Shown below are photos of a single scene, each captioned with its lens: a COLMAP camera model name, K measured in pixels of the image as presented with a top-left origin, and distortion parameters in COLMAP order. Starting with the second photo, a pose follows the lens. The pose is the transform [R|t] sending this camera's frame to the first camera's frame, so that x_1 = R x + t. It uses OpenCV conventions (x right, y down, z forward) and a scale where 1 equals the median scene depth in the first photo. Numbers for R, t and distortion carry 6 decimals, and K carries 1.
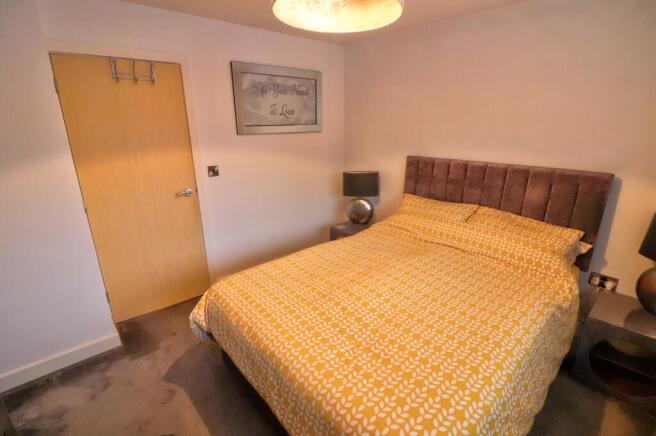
lens RADIAL K [[309.5, 0, 324.4], [0, 309.5, 218.0], [0, 0, 1]] dist [-0.019405, -0.000631]
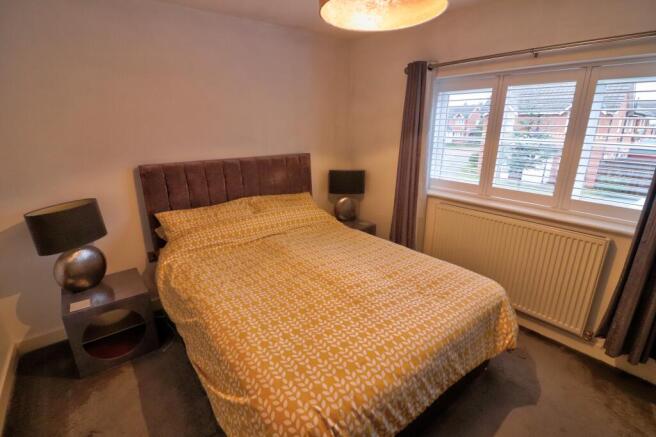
lens RADIAL K [[309.5, 0, 330.5], [0, 309.5, 219.3], [0, 0, 1]] dist [-0.019405, -0.000631]
pose [[0.042029, -0.290150, 0.956058, -0.734081], [0.295840, 0.917606, 0.265476, -0.224769], [-0.954312, 0.271682, 0.124404, 0.775420]]
